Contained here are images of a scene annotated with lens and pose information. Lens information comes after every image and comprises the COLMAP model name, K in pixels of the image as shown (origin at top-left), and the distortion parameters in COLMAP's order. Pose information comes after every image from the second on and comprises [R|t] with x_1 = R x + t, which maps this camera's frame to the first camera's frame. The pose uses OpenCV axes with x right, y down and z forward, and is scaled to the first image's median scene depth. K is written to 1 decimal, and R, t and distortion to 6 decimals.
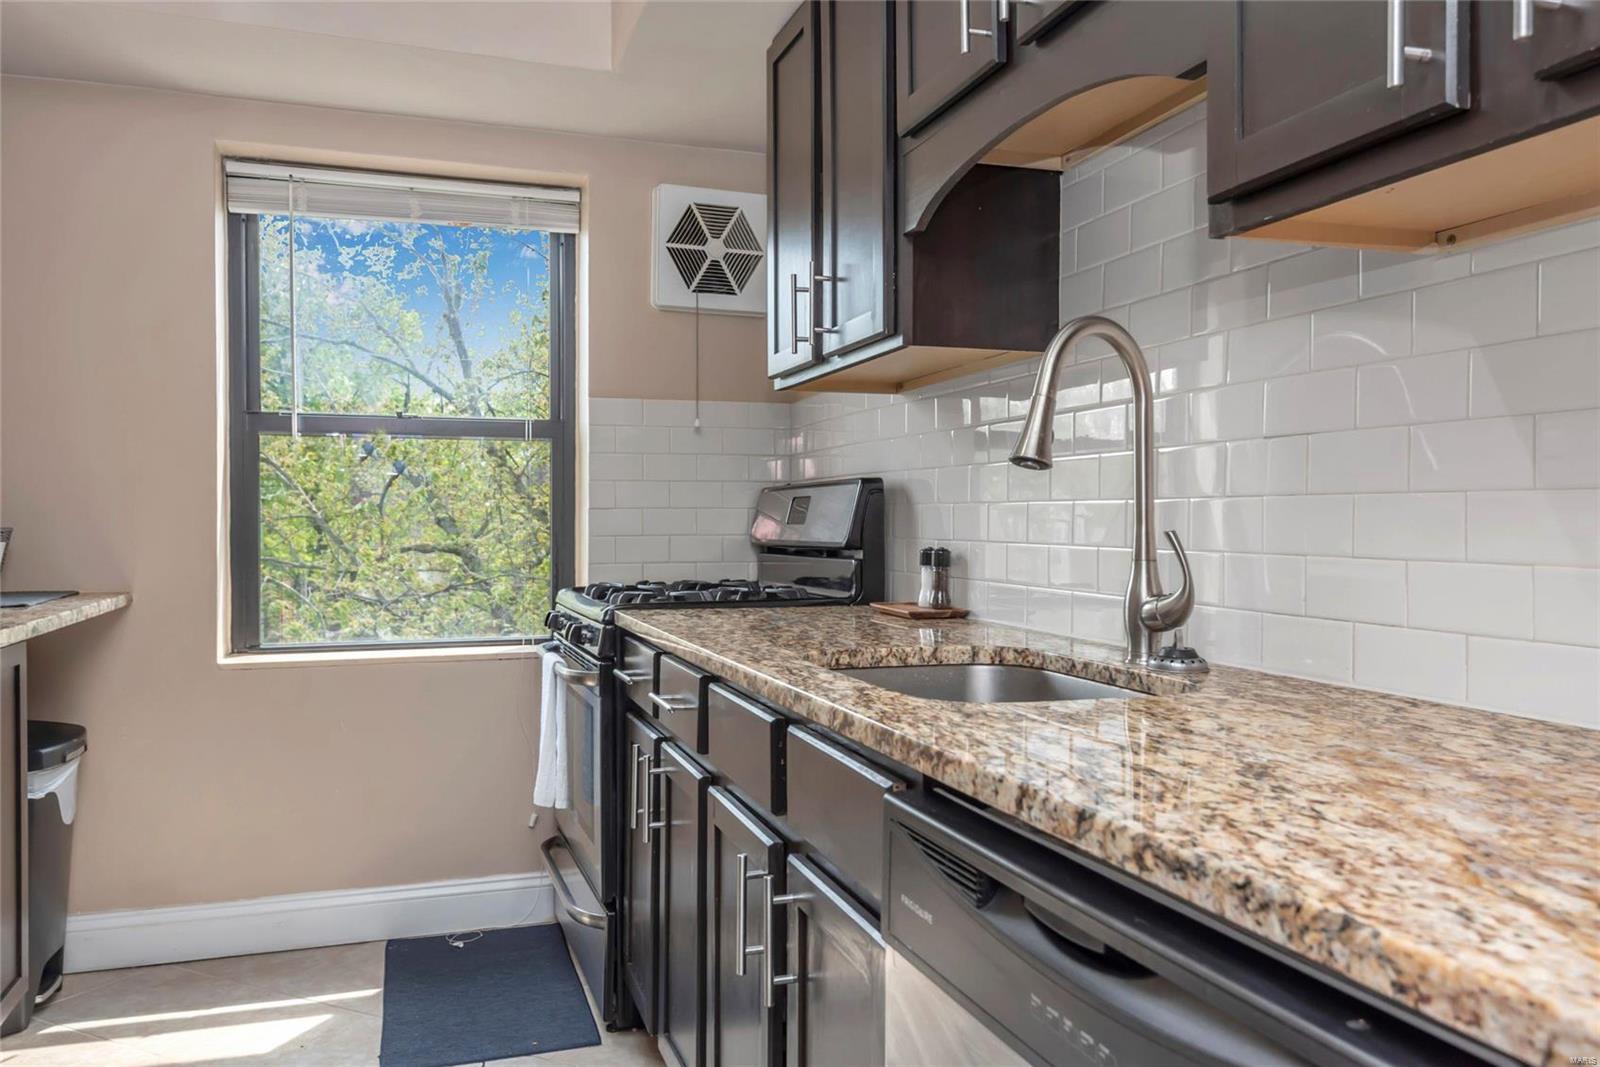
lens RADIAL K [[1198.1, 0, 800.0], [0, 1198.1, 533.5], [0, 0, 1]] dist [0.058550, -0.045492]
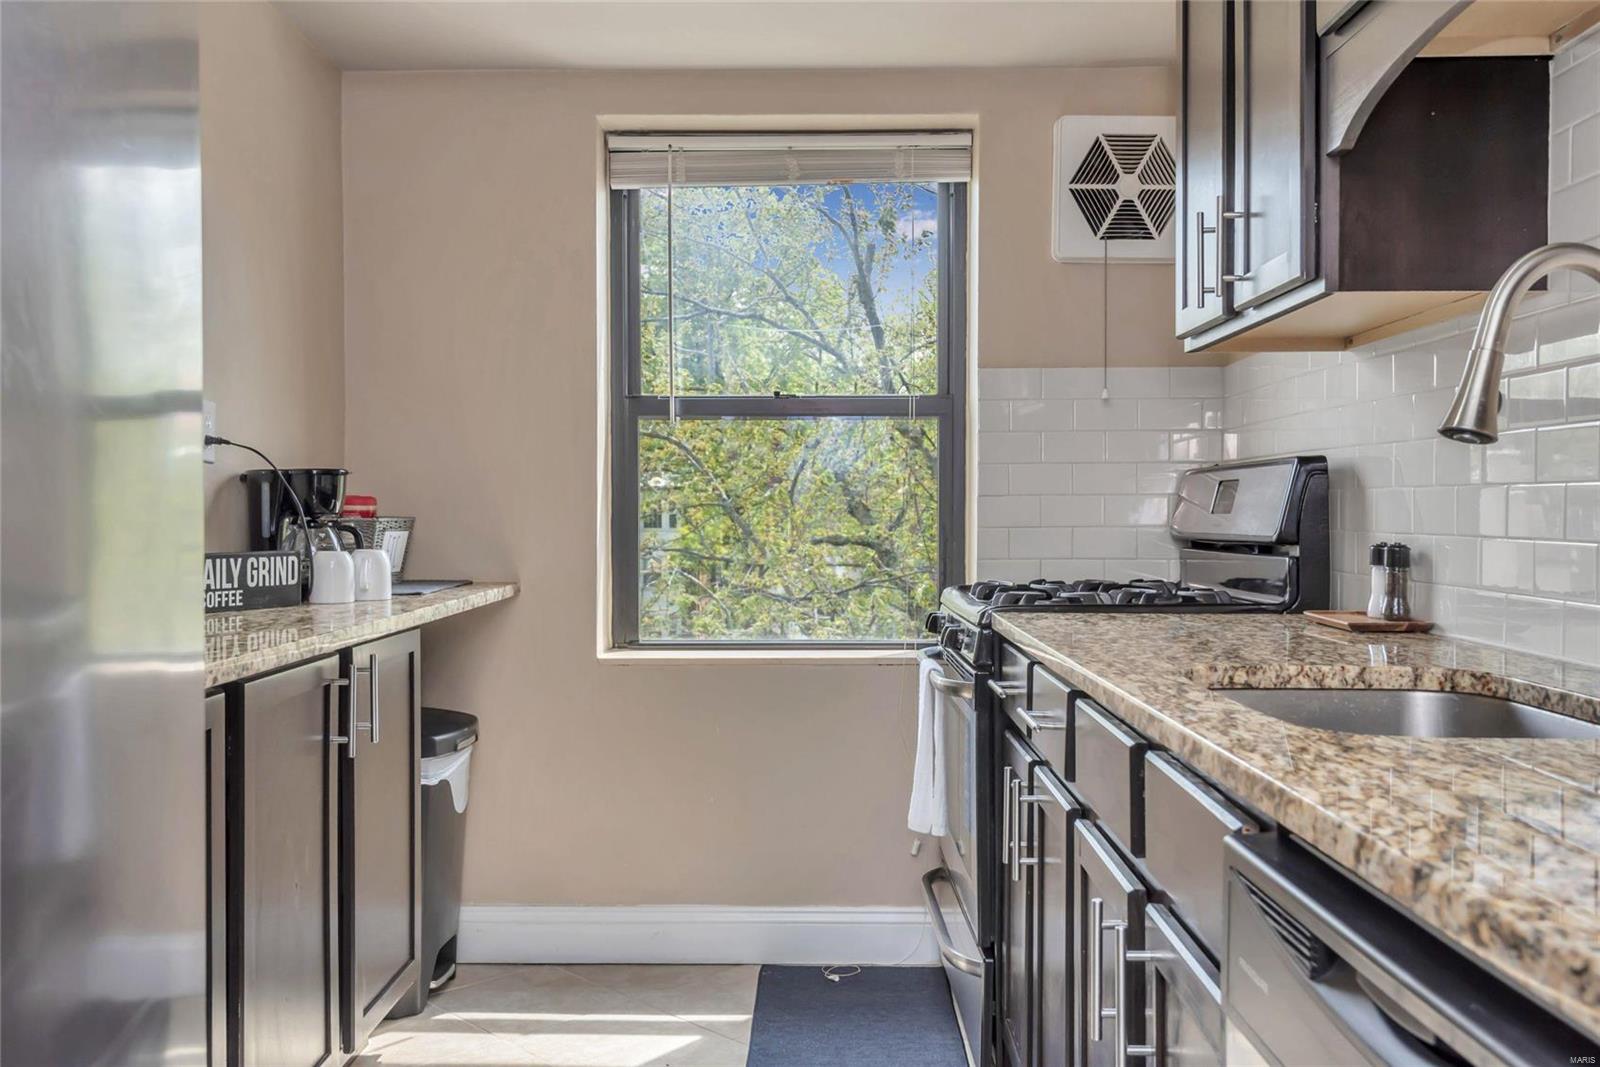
lens RADIAL K [[1403.5, 0, 800.5], [0, 1403.5, 517.9], [0, 0, 1]] dist [0.039387, -0.012422]
pose [[0.946713, 0.000985, -0.322077, 0.041059], [-0.002472, 0.999988, -0.004208, 0.000157], [0.322069, 0.004780, 0.946704, -0.009485]]
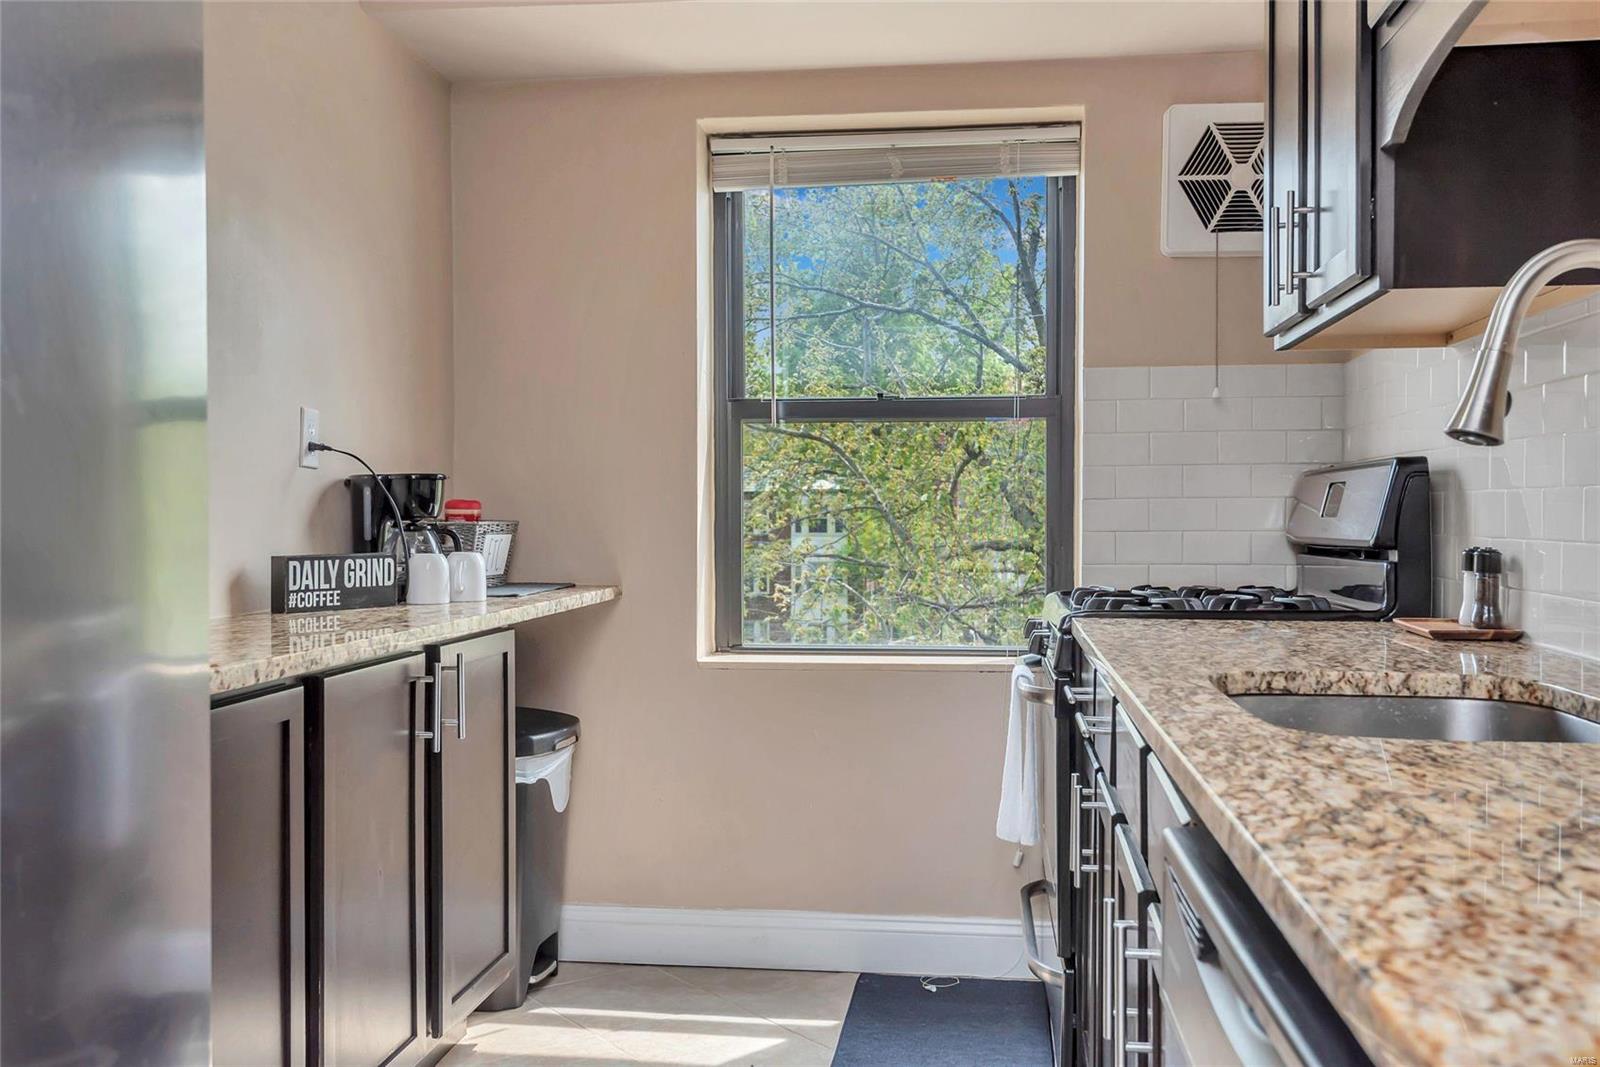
lens RADIAL K [[1457.8, 0, 801.5], [0, 1457.8, 525.0], [0, 0, 1]] dist [0.037370, 0.014942]
pose [[0.906393, 0.002188, -0.422430, 0.106612], [-0.003261, 0.999993, -0.001819, 0.000518], [0.422423, 0.003026, 0.906394, -0.024246]]
